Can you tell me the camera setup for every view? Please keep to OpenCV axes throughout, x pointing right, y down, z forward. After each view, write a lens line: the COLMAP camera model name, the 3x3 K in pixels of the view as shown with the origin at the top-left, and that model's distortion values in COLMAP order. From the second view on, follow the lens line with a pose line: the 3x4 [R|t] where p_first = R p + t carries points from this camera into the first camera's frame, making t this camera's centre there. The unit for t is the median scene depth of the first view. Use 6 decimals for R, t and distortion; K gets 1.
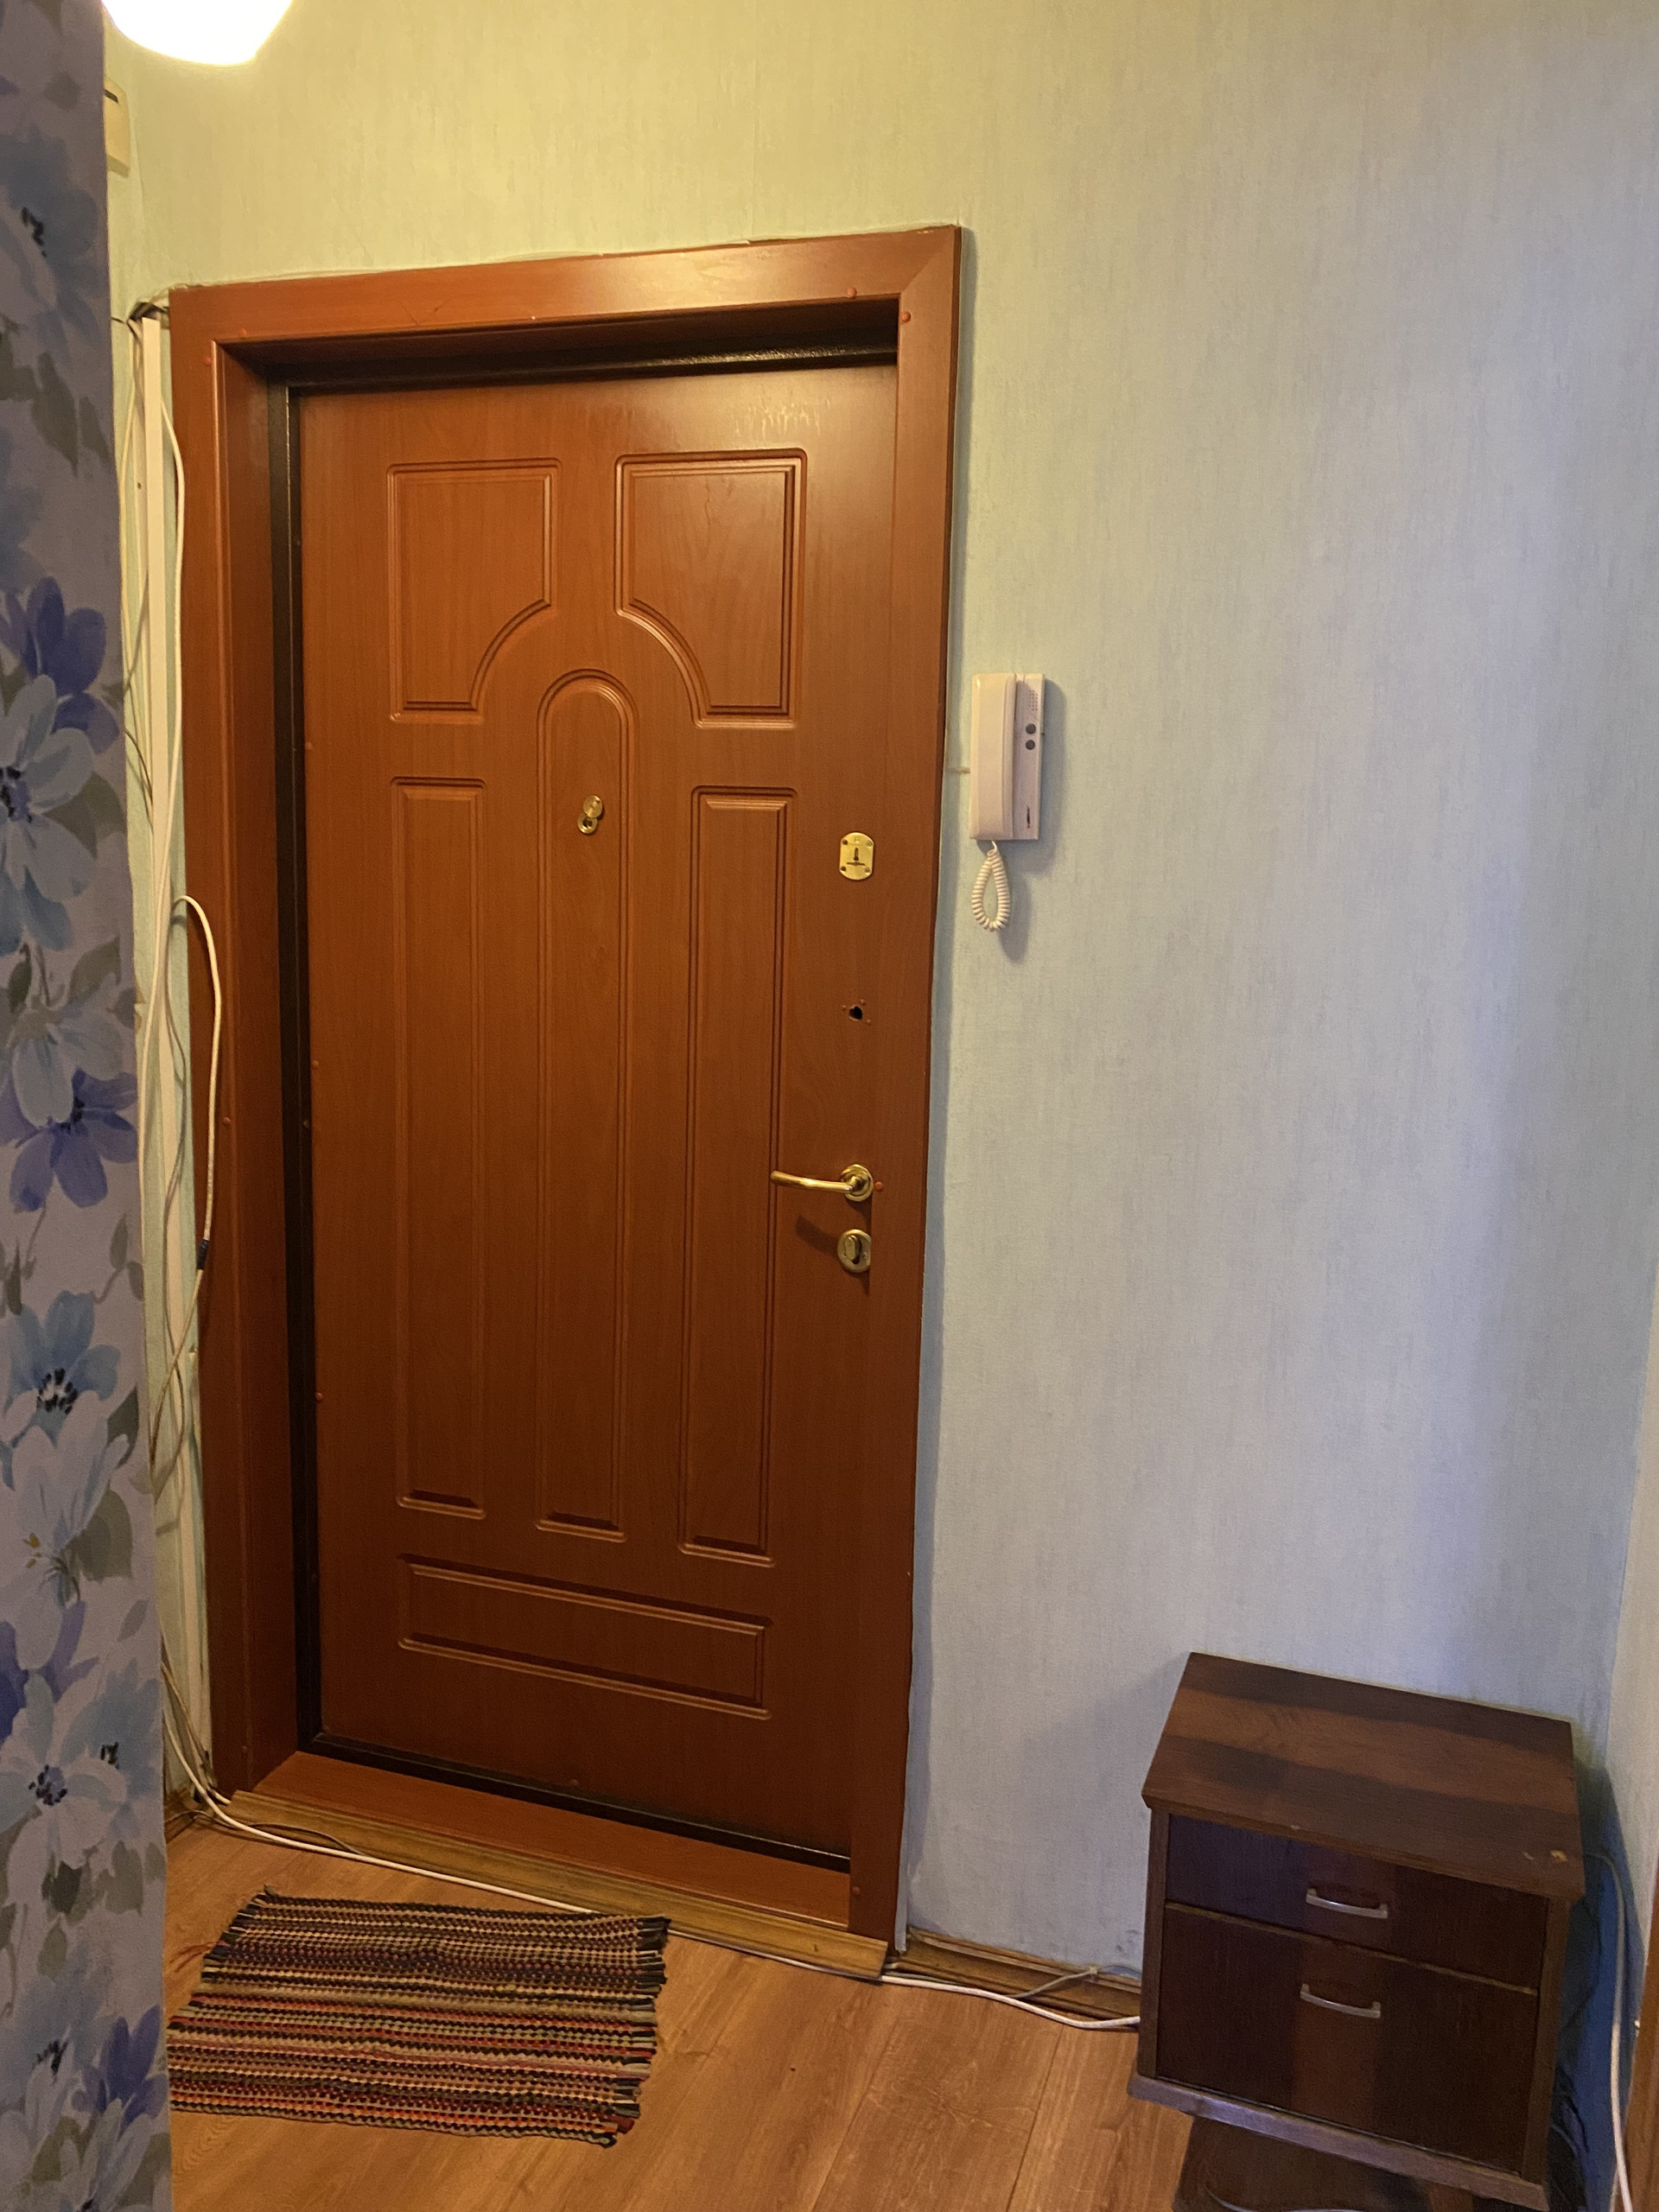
lens RADIAL K [[1709.4, 0, 835.0], [0, 1709.4, 1117.5], [0, 0, 1]] dist [0.007500, 0.000022]
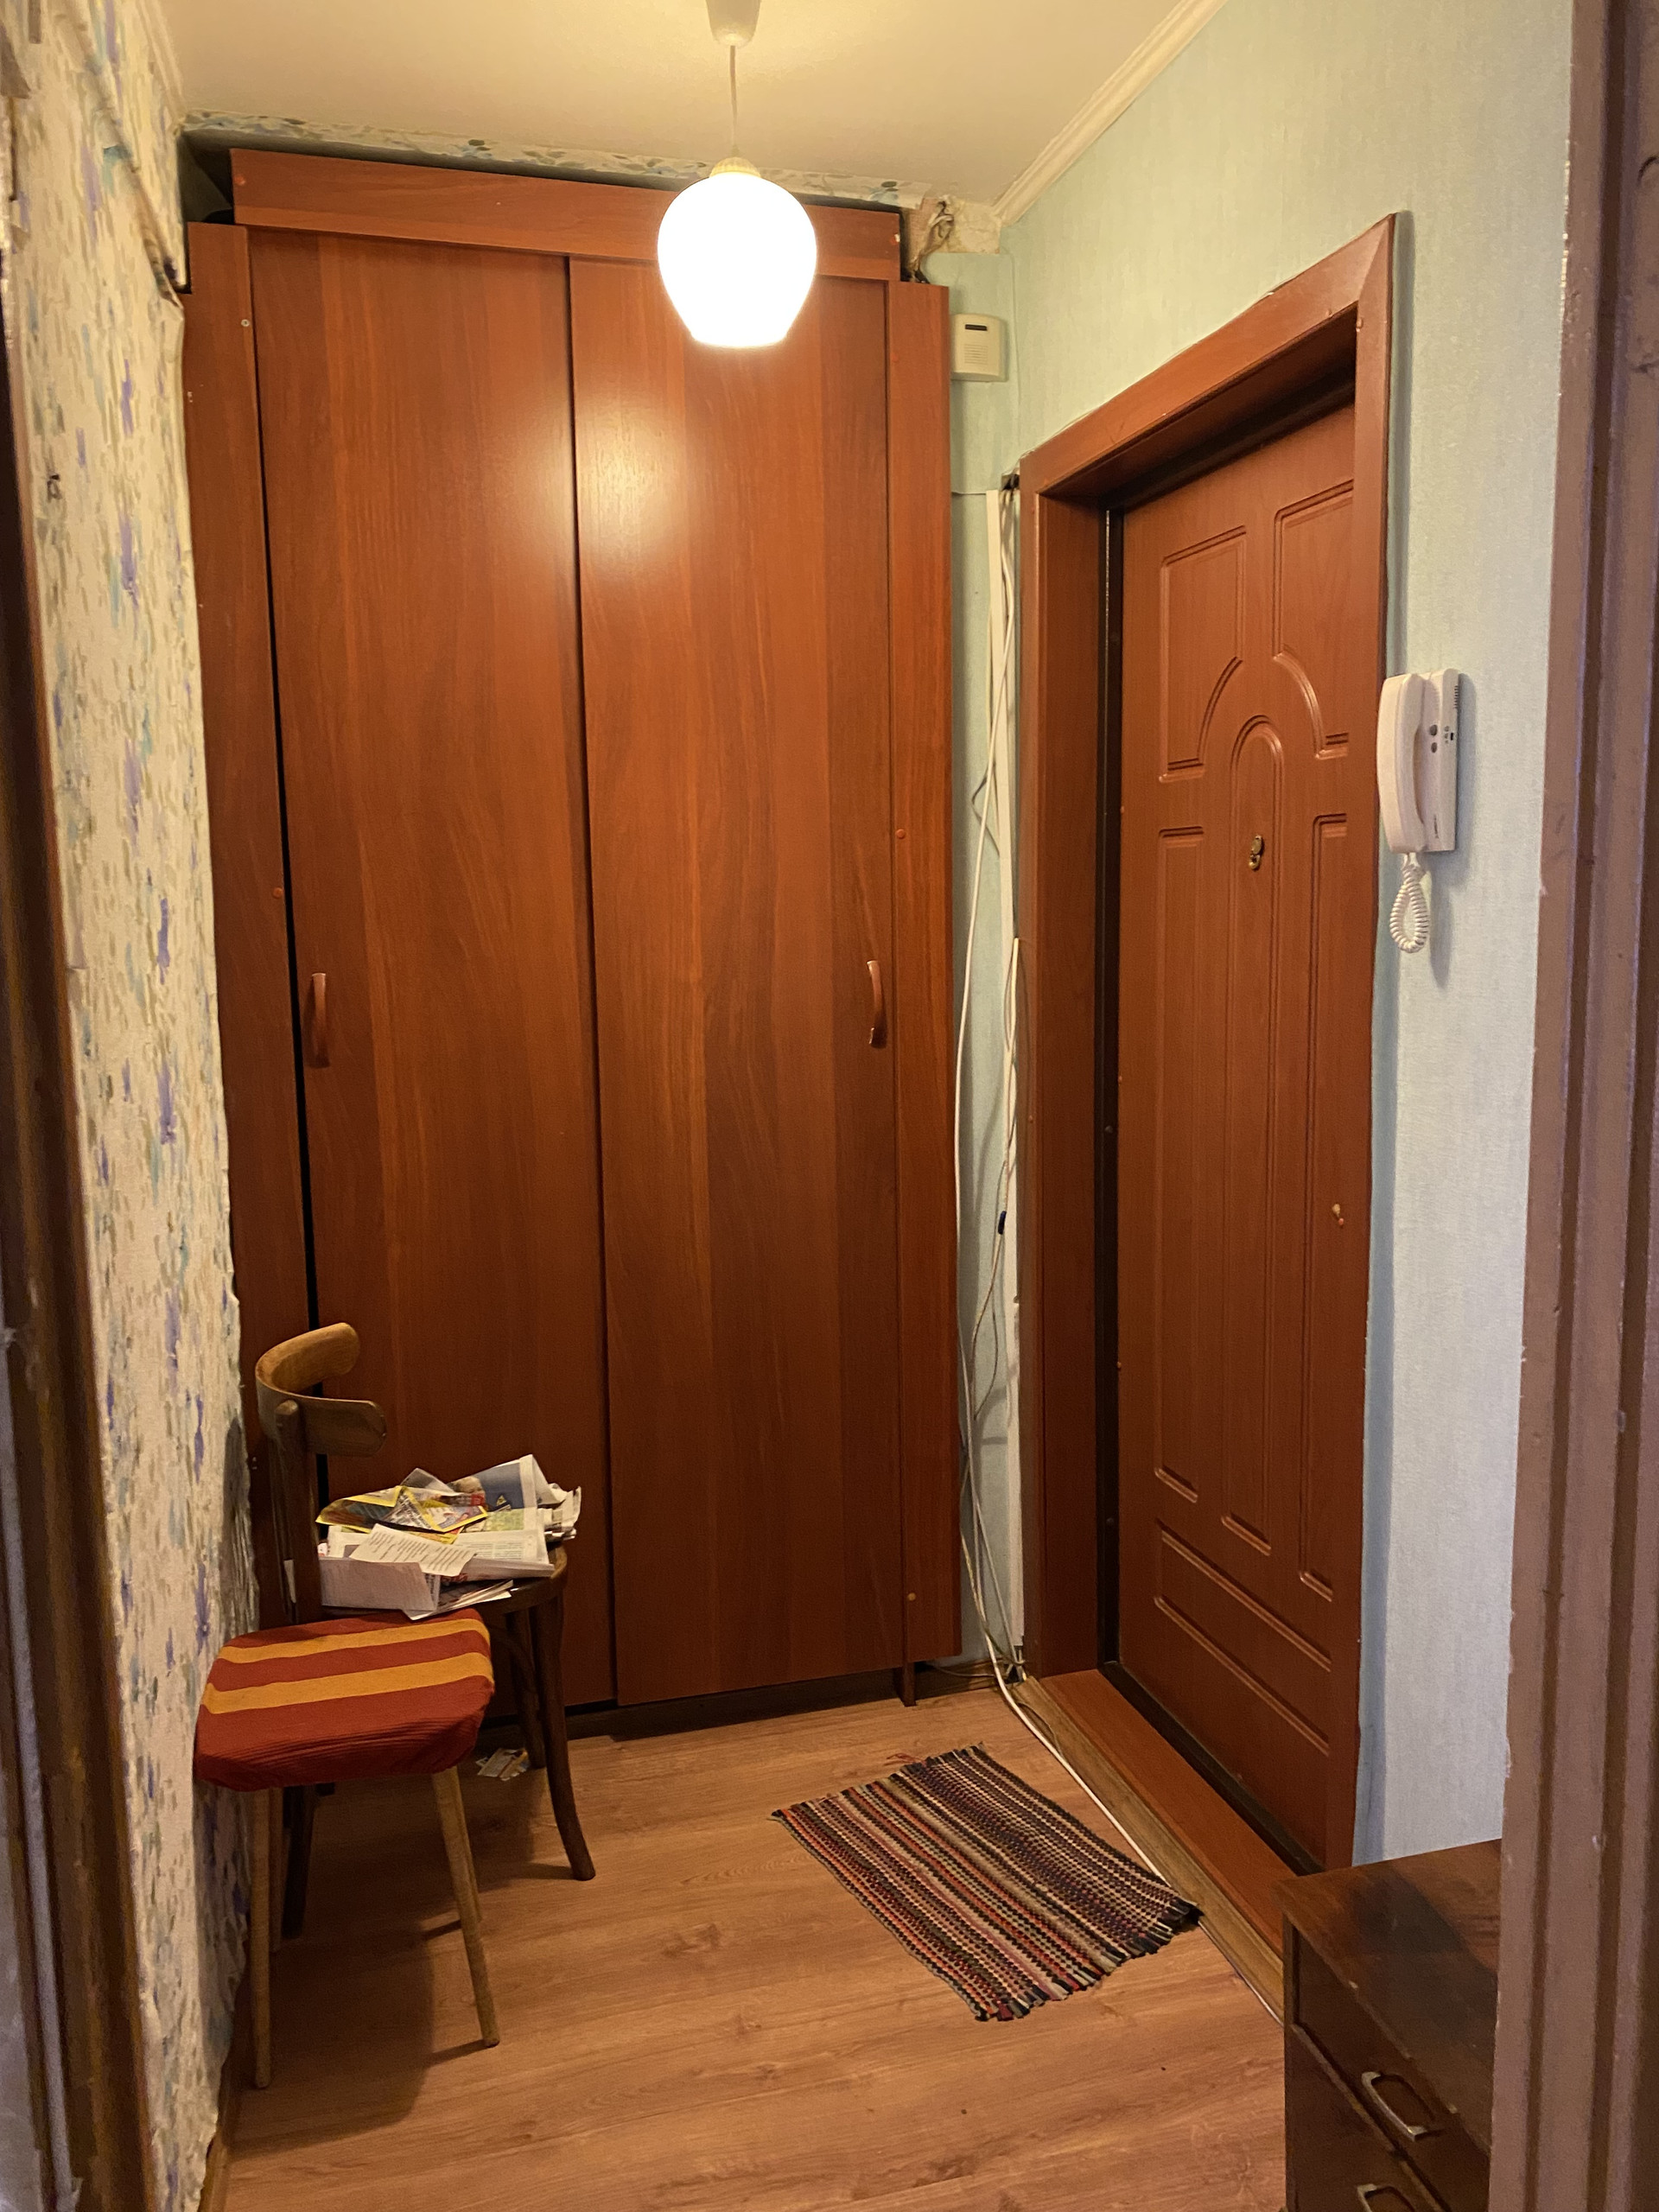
lens RADIAL K [[1709.4, 0, 814.9], [0, 1709.4, 1113.7], [0, 0, 1]] dist [0.007500, 0.000022]
pose [[0.543176, 0.062413, -0.837296, 0.670348], [-0.092965, 0.995572, 0.013902, -0.005267], [0.834456, 0.070288, 0.546574, 0.225208]]
